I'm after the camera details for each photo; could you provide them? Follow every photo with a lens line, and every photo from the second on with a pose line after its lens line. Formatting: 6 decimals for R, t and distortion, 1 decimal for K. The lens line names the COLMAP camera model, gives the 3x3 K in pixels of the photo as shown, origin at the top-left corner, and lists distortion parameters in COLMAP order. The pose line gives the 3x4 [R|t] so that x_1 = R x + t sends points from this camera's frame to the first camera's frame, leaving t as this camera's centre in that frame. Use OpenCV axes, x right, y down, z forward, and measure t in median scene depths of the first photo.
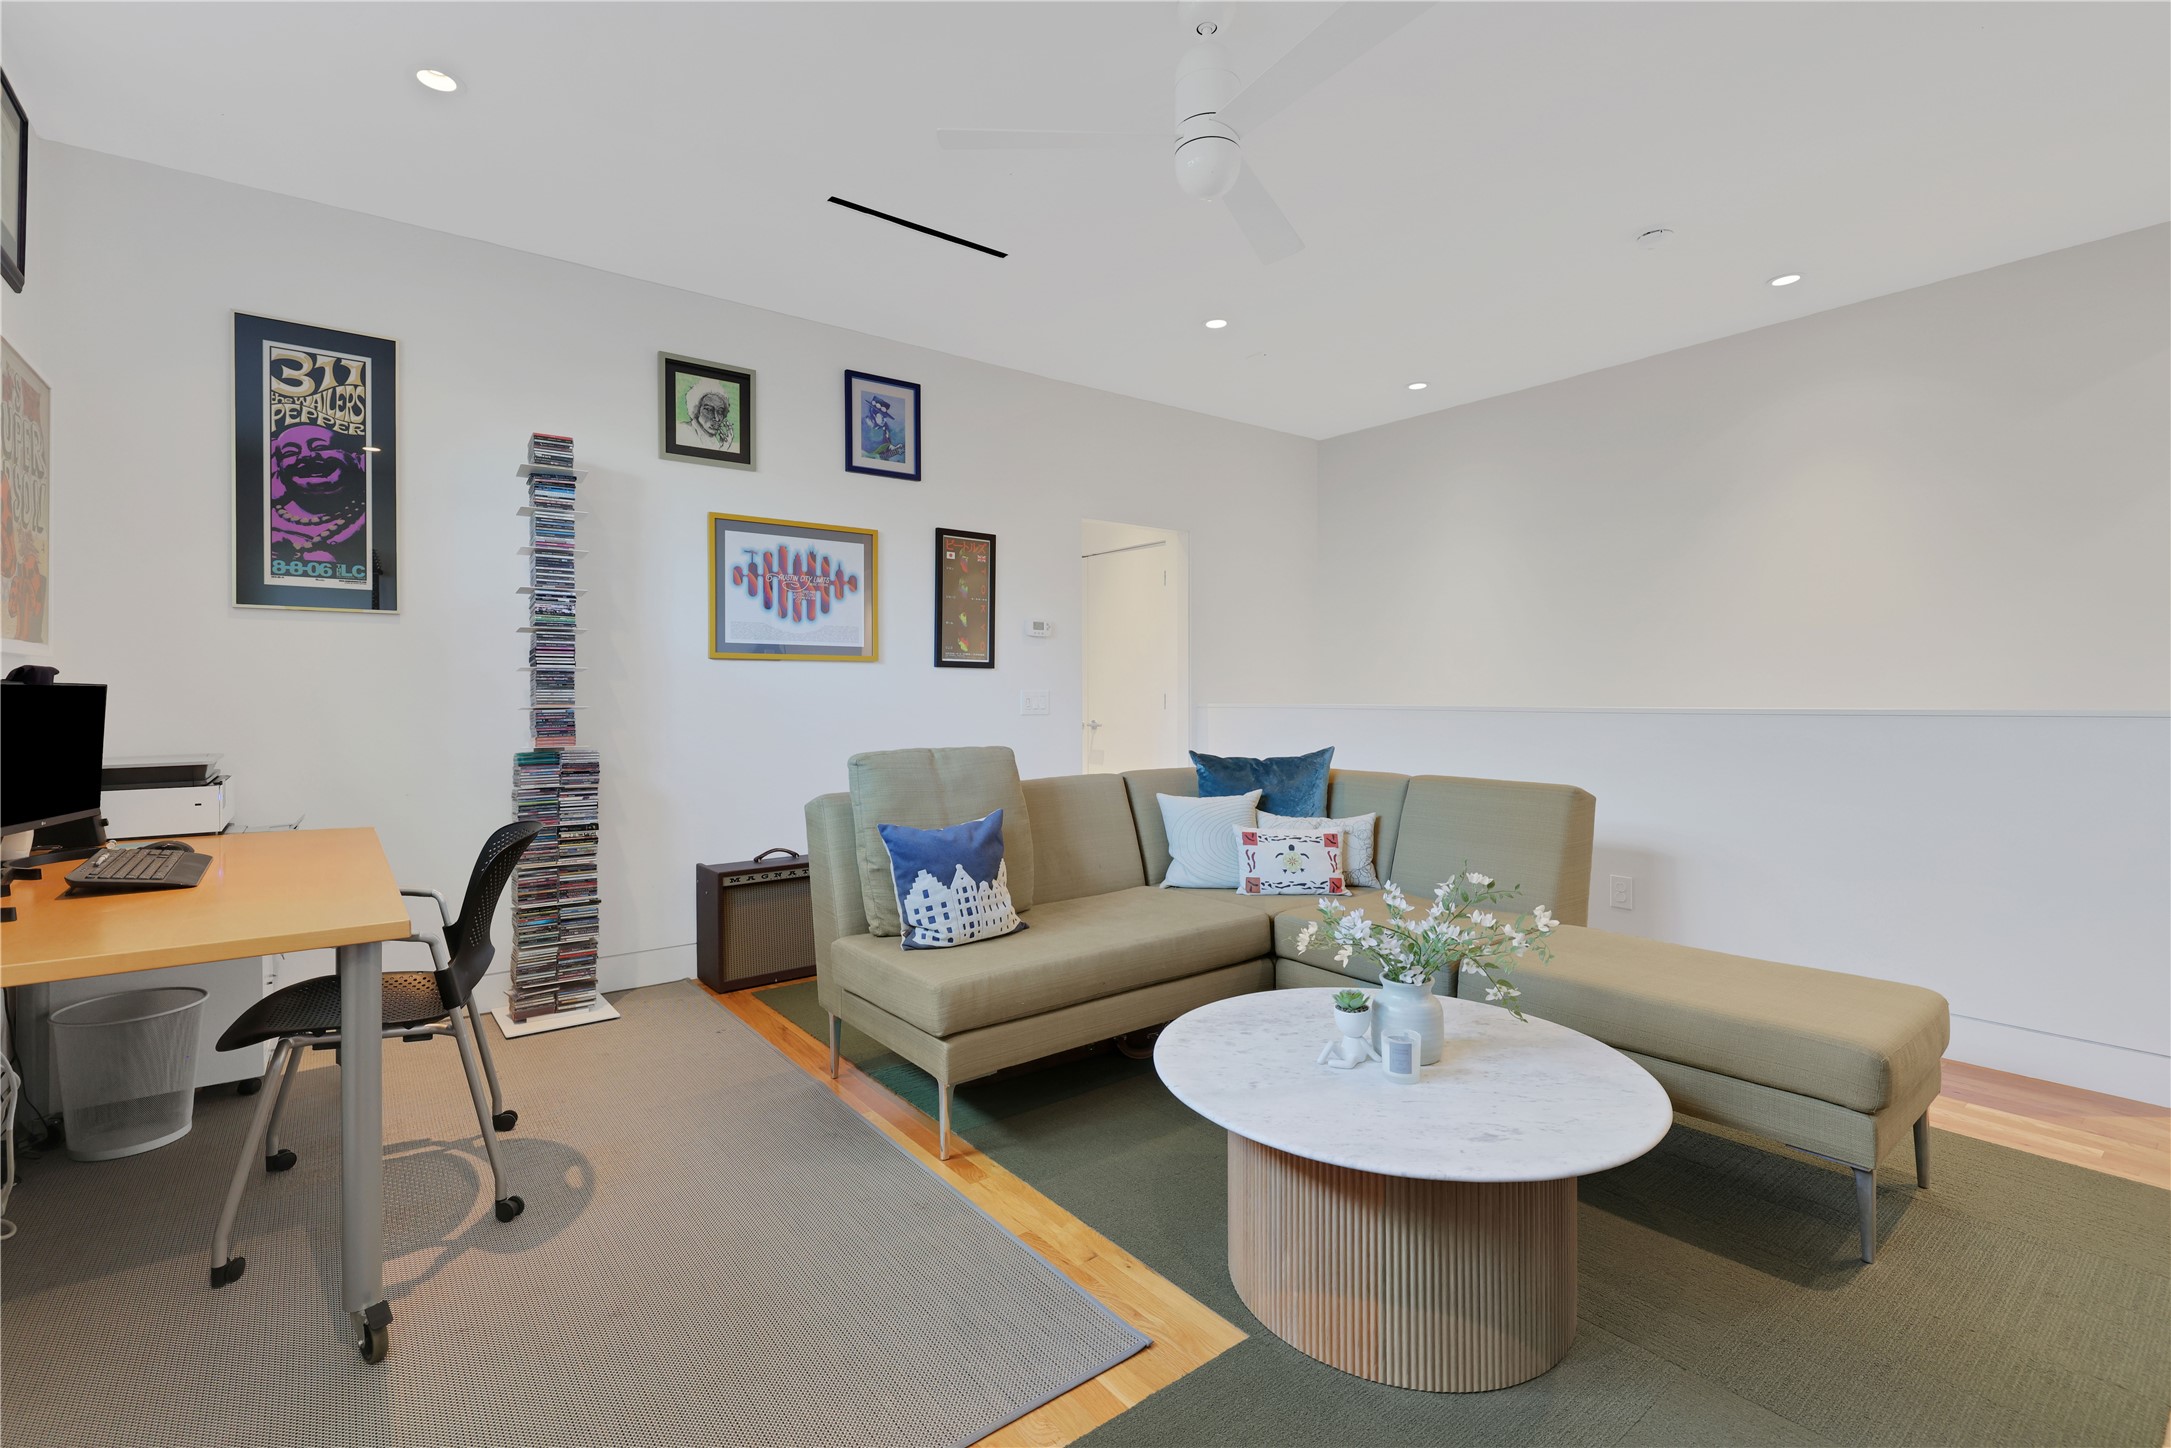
lens RADIAL K [[954.3, 0, 1089.9], [0, 954.3, 703.6], [0, 0, 1]] dist [-0.000821, 0.000249]
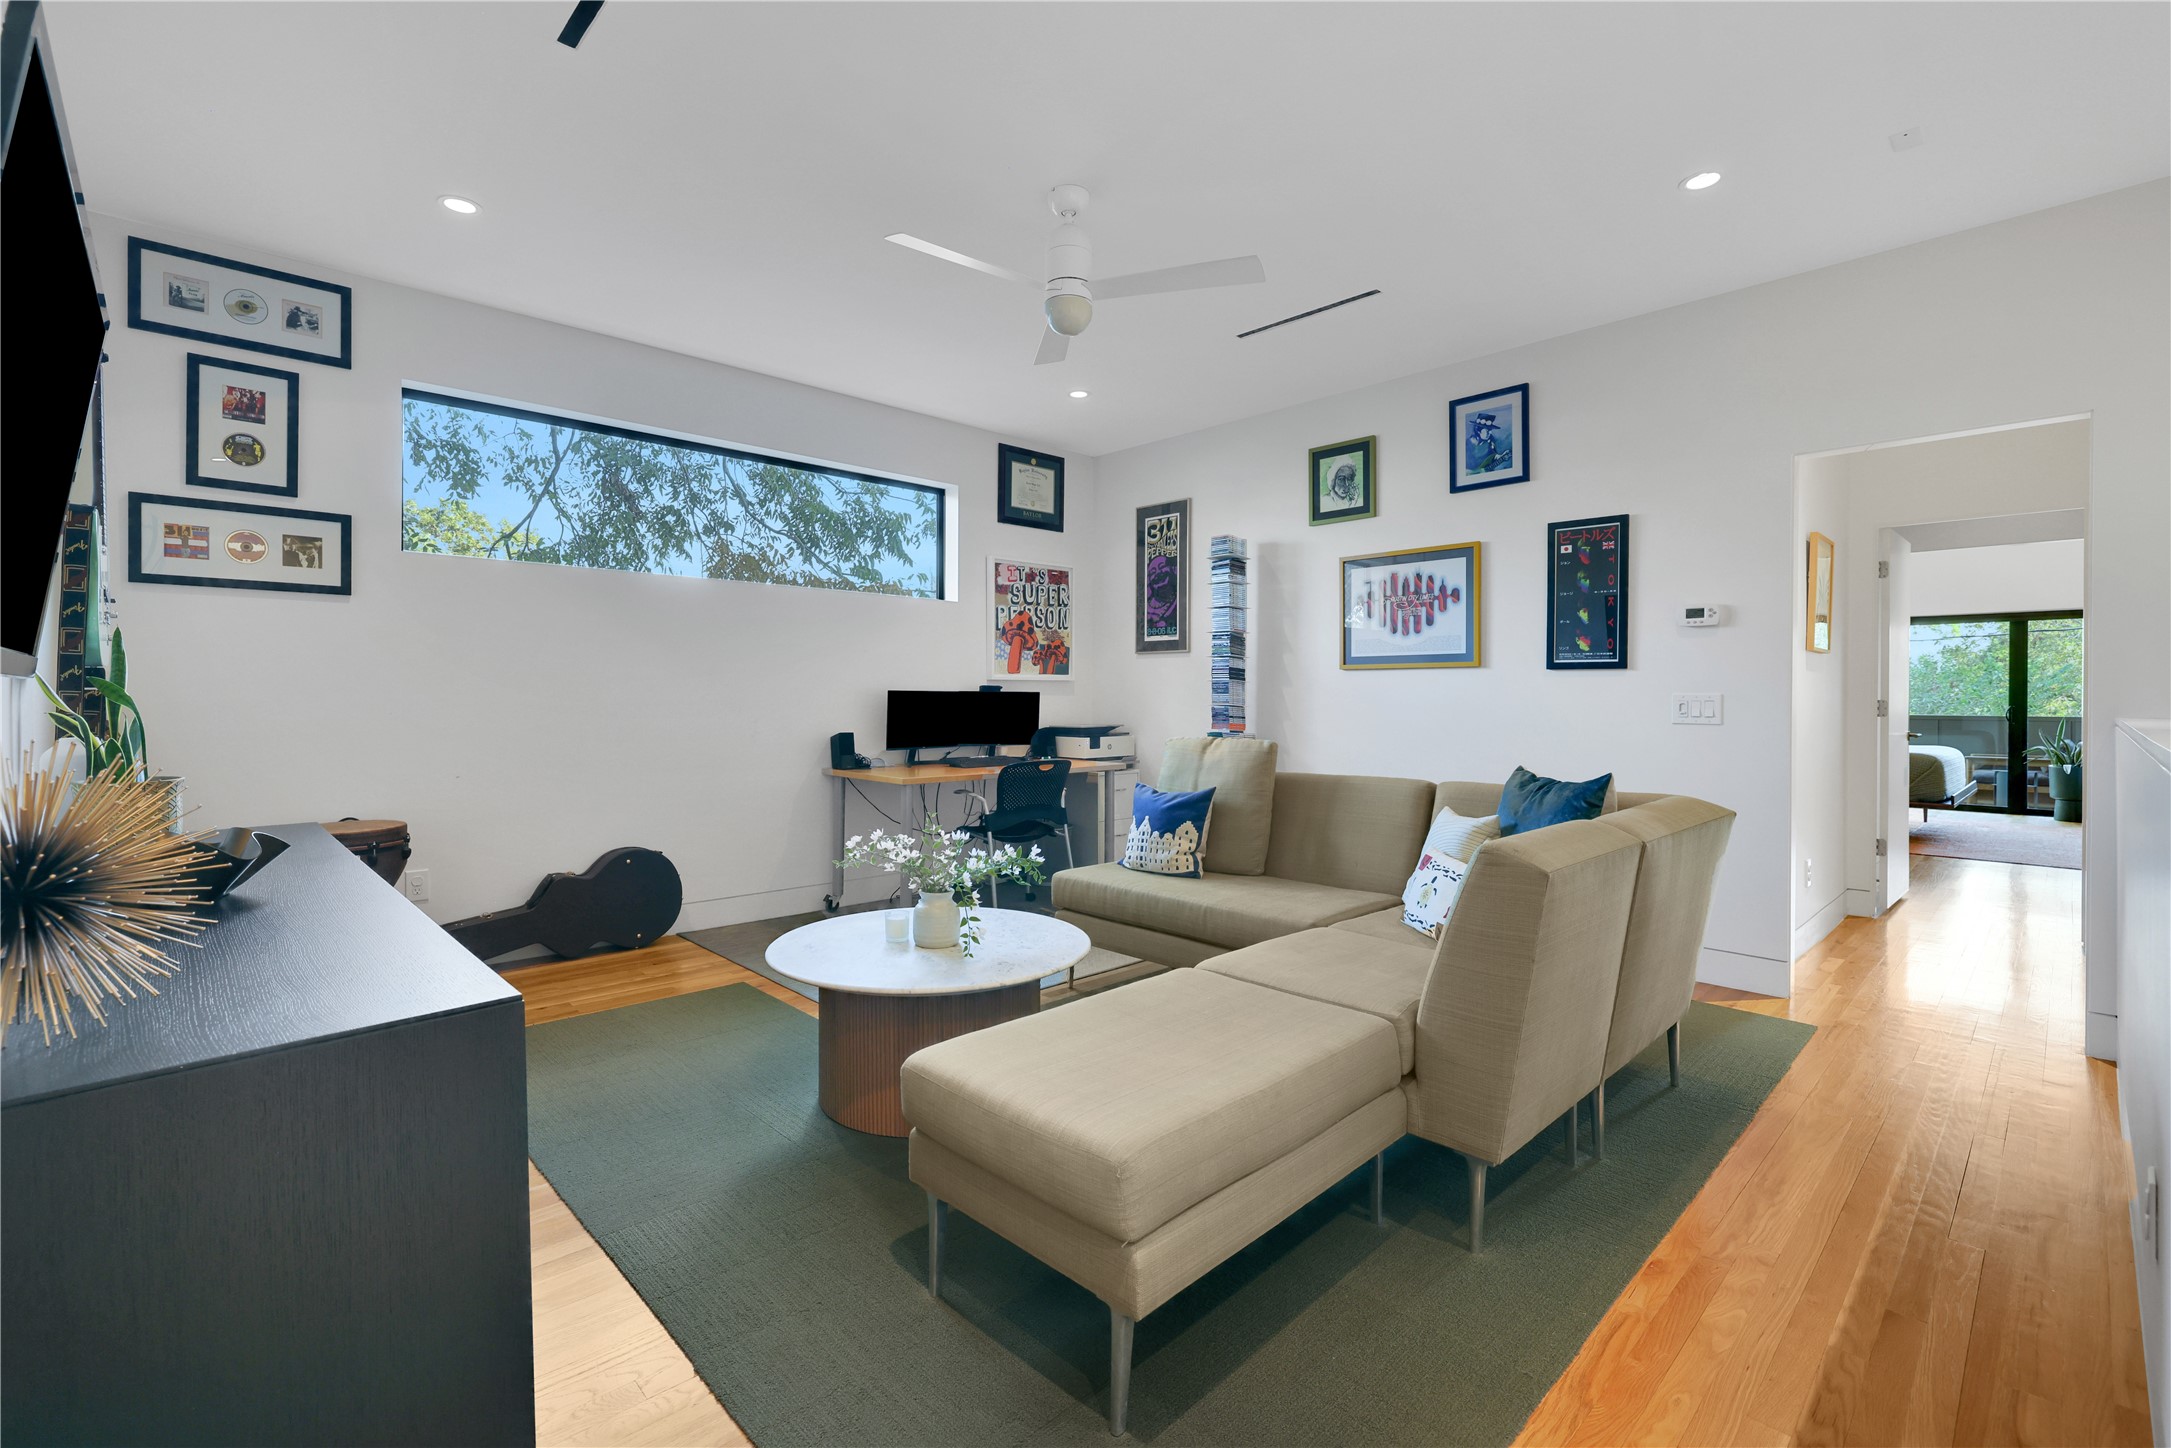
lens RADIAL K [[954.3, 0, 1090.6], [0, 954.3, 718.5], [0, 0, 1]] dist [-0.000821, 0.000249]
pose [[0.125675, 0.026058, -0.991729, 0.802026], [-0.010718, 0.999632, 0.024907, -0.008499], [0.992014, 0.007500, 0.125908, 0.461958]]
